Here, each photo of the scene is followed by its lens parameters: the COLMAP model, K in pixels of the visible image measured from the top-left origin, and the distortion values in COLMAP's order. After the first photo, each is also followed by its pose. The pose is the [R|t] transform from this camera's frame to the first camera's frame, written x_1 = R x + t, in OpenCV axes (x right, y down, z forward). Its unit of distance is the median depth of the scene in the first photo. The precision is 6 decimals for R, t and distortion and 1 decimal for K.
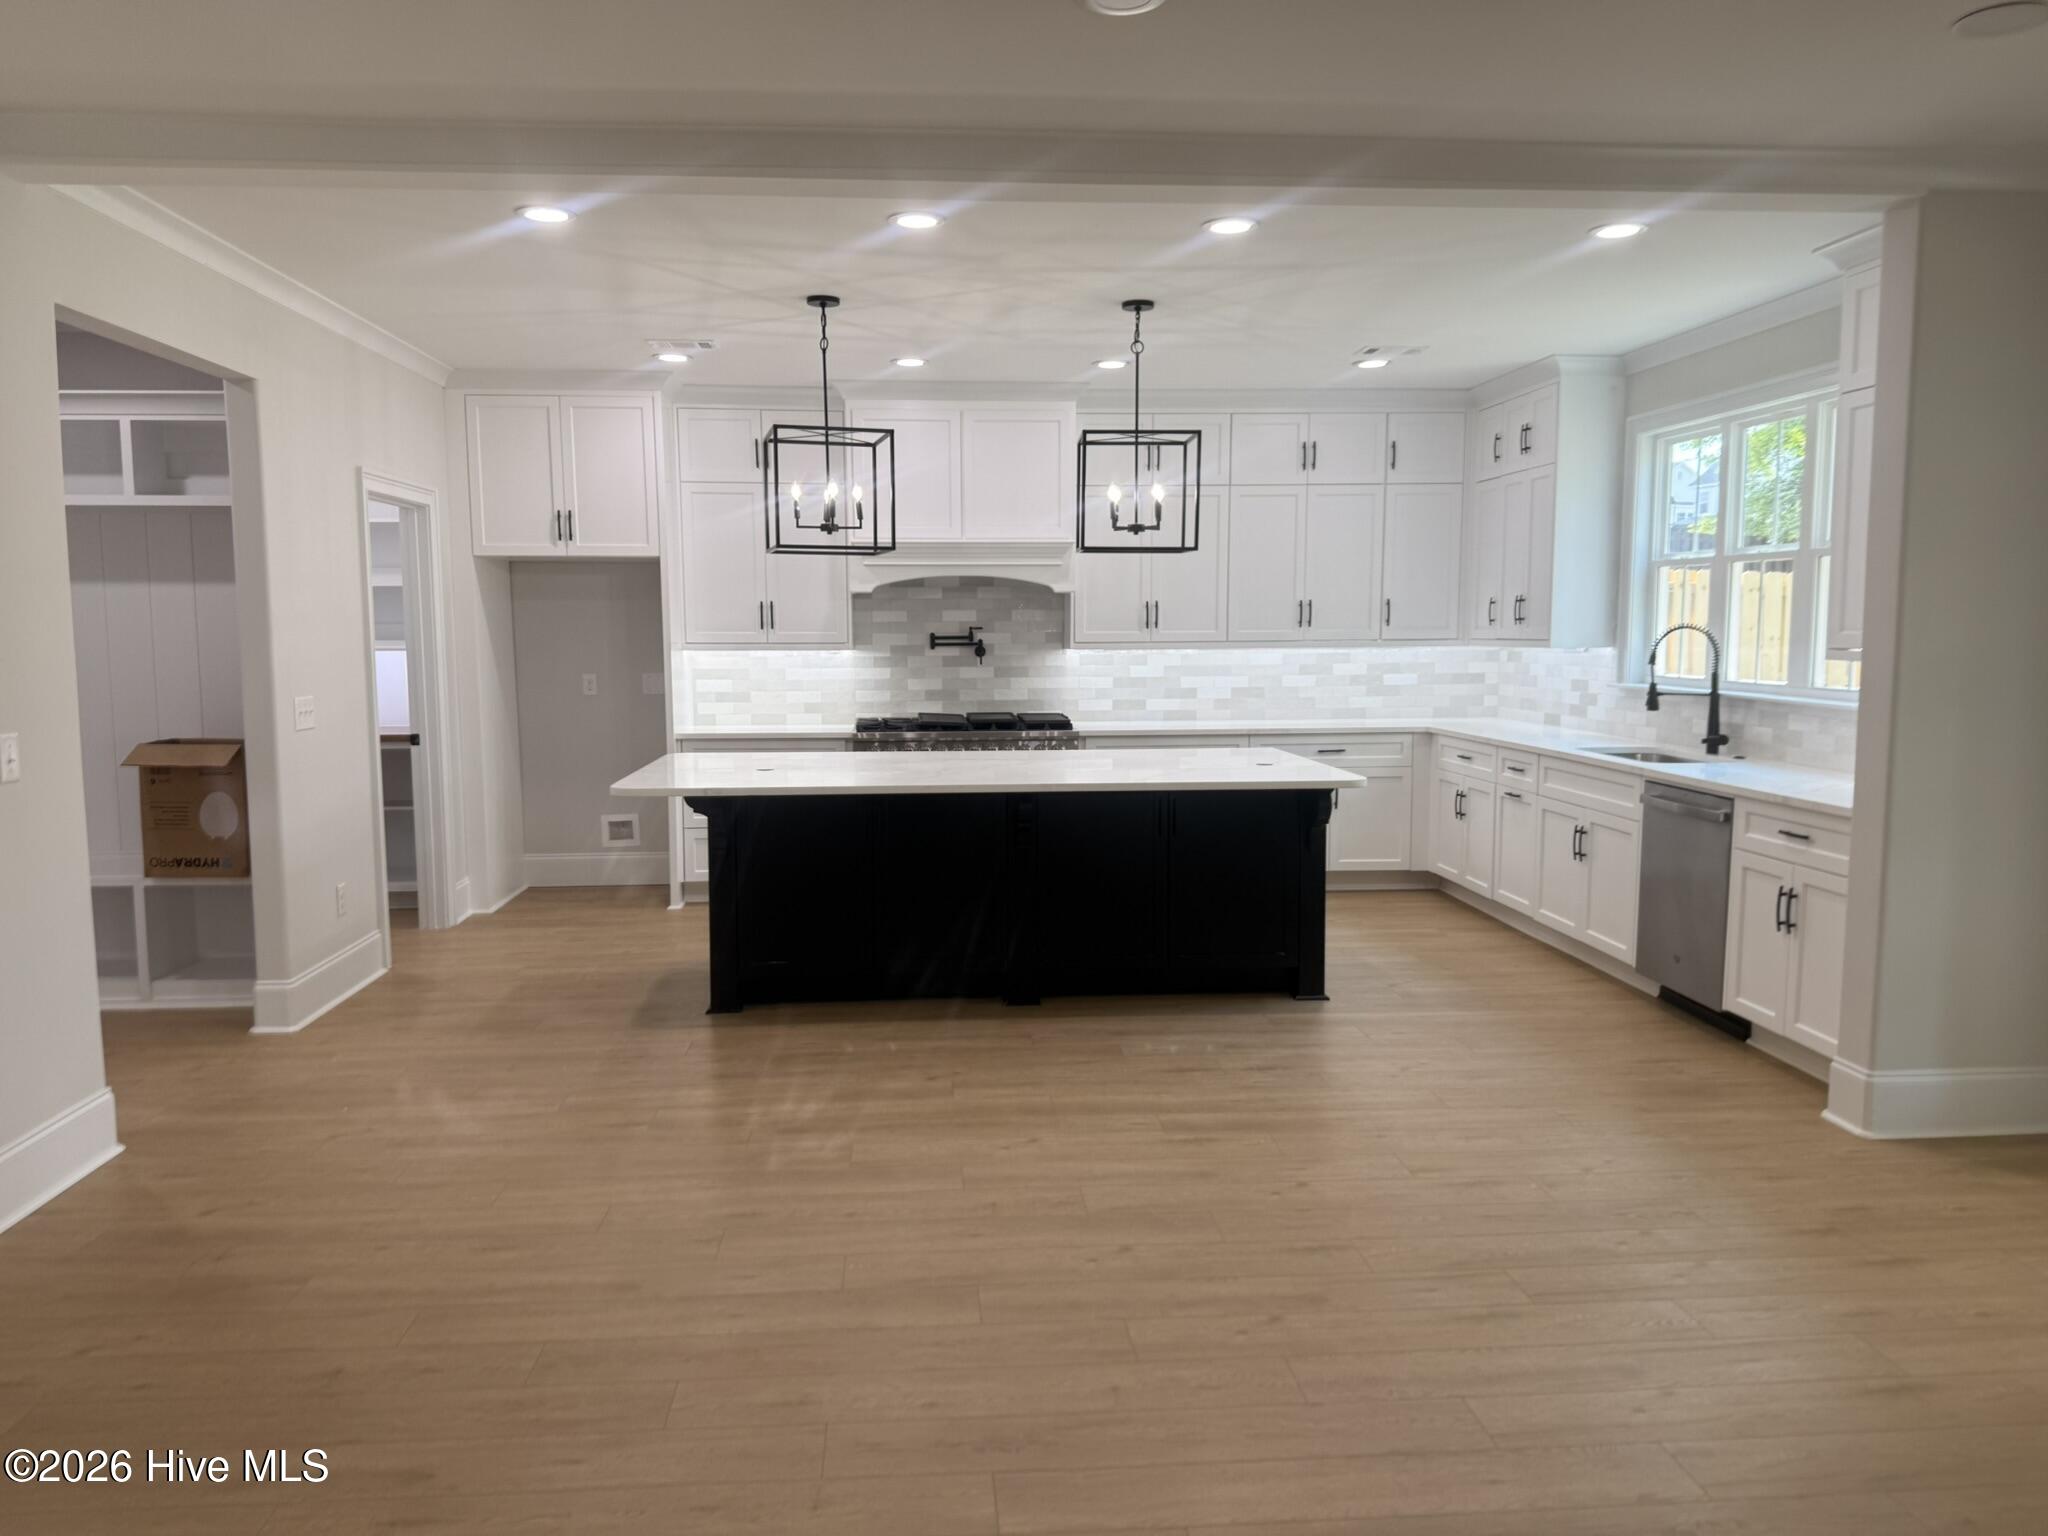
lens RADIAL K [[1430.1, 0, 1013.7], [0, 1430.1, 775.2], [0, 0, 1]] dist [0.125095, -0.213558]
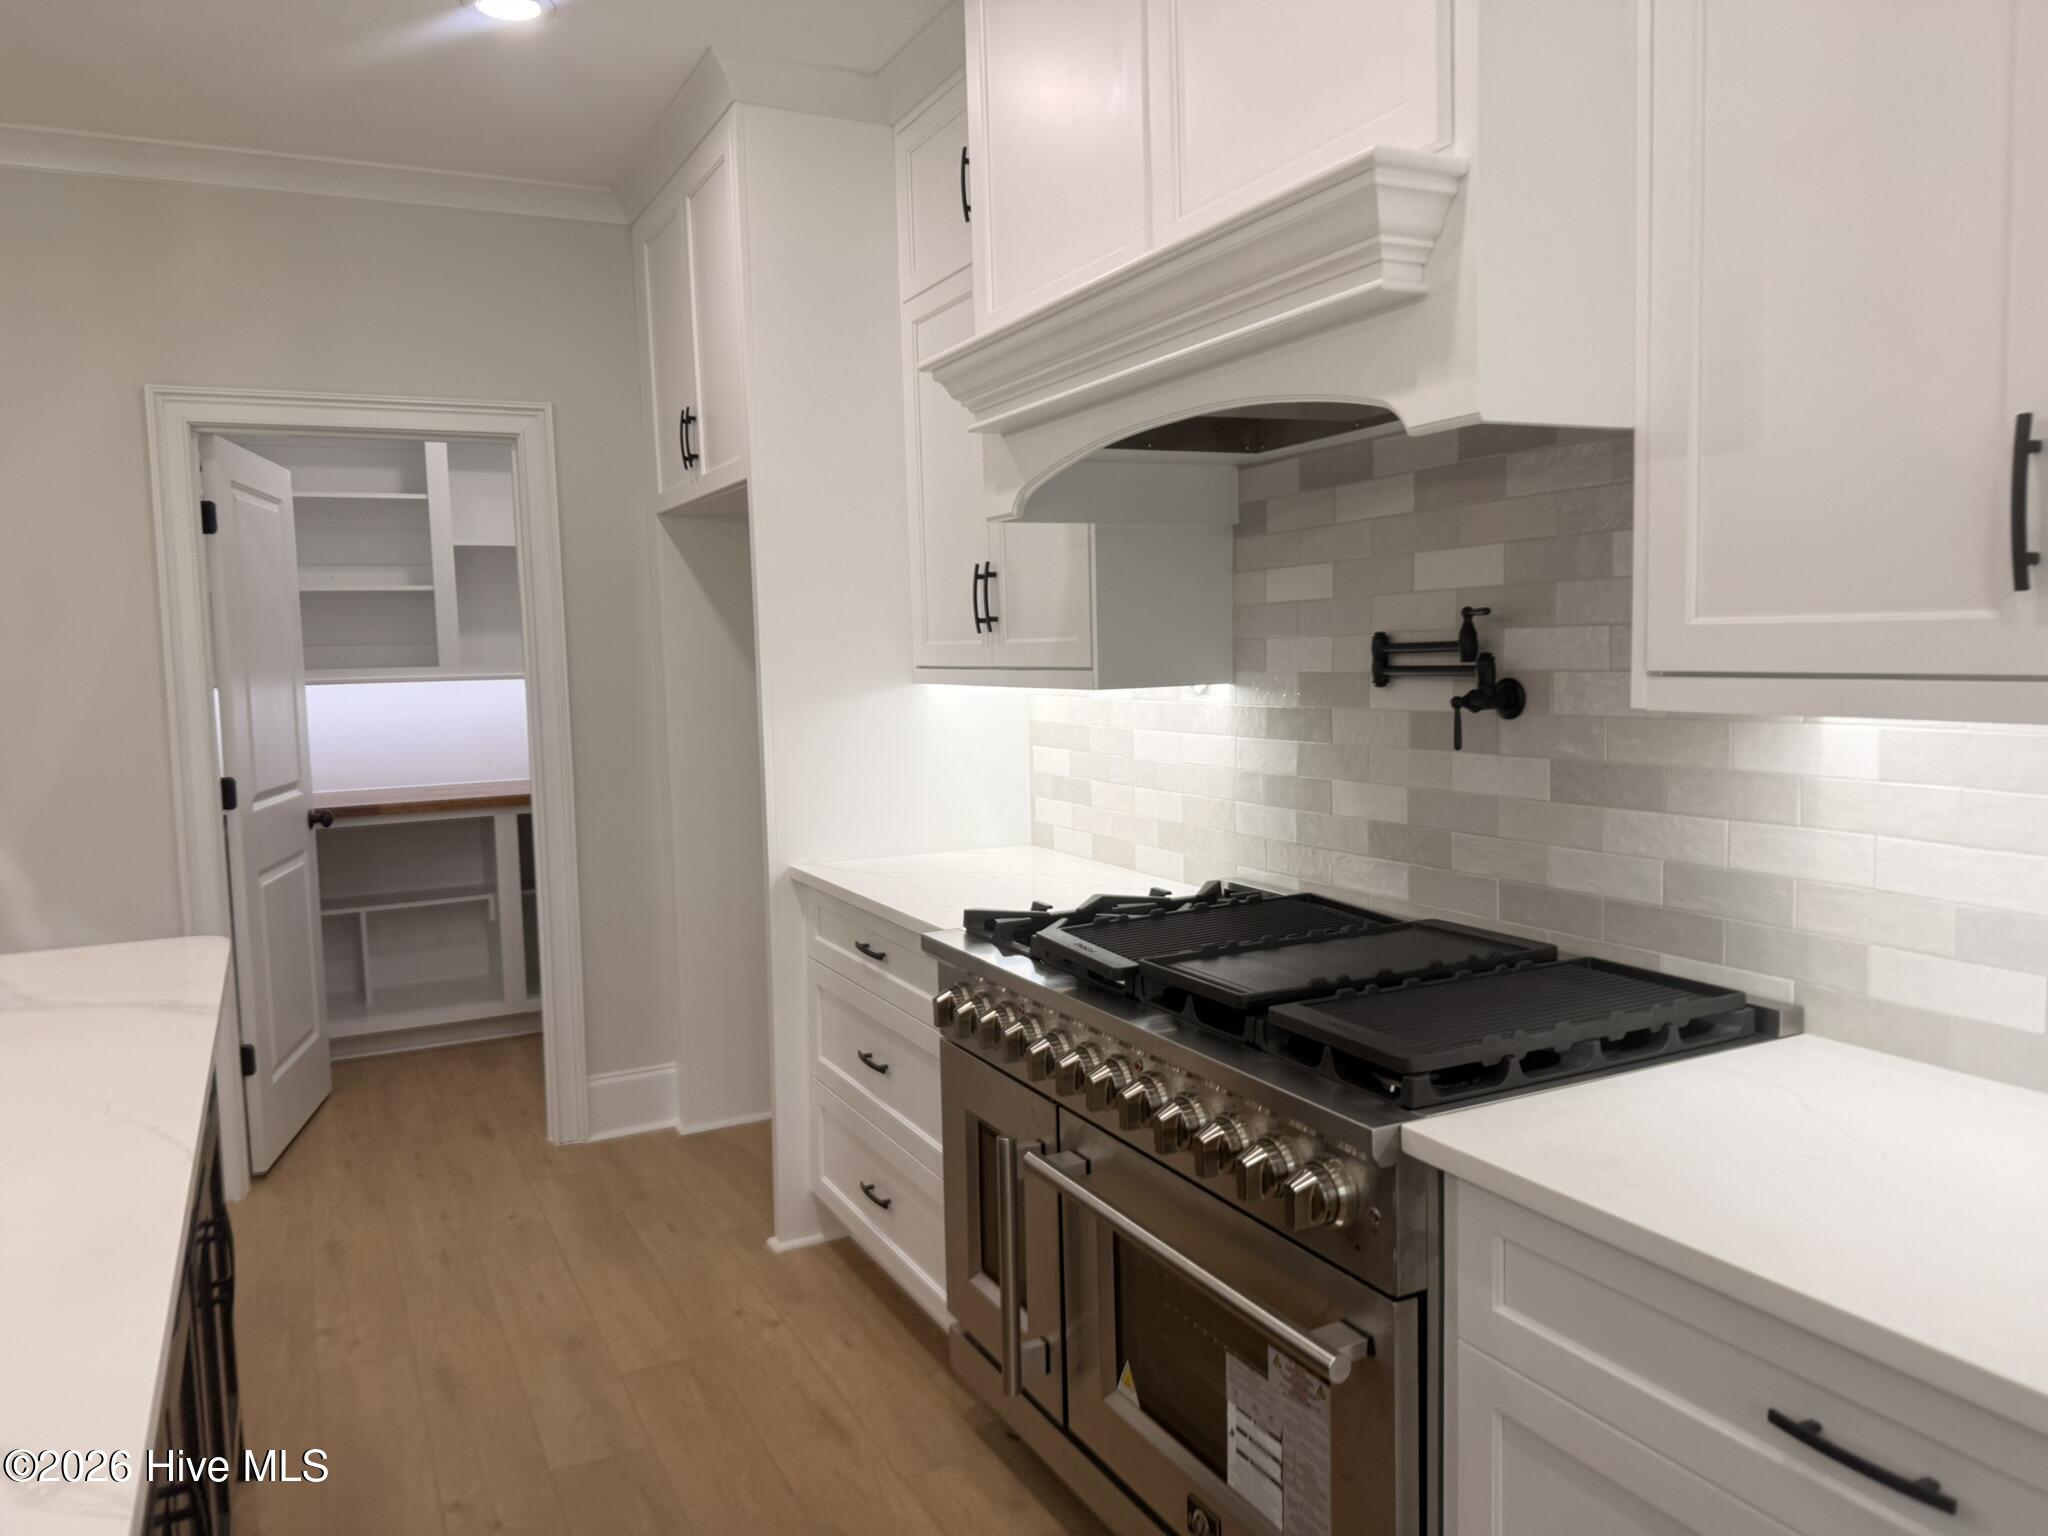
lens RADIAL K [[1430.1, 0, 1013.7], [0, 1430.1, 775.2], [0, 0, 1]] dist [0.125095, -0.213558]
pose [[0.378246, 0.078848, -0.922341, 0.195956], [-0.071652, 0.995870, 0.055750, -0.082818], [0.922928, 0.045000, 0.382334, 0.835465]]
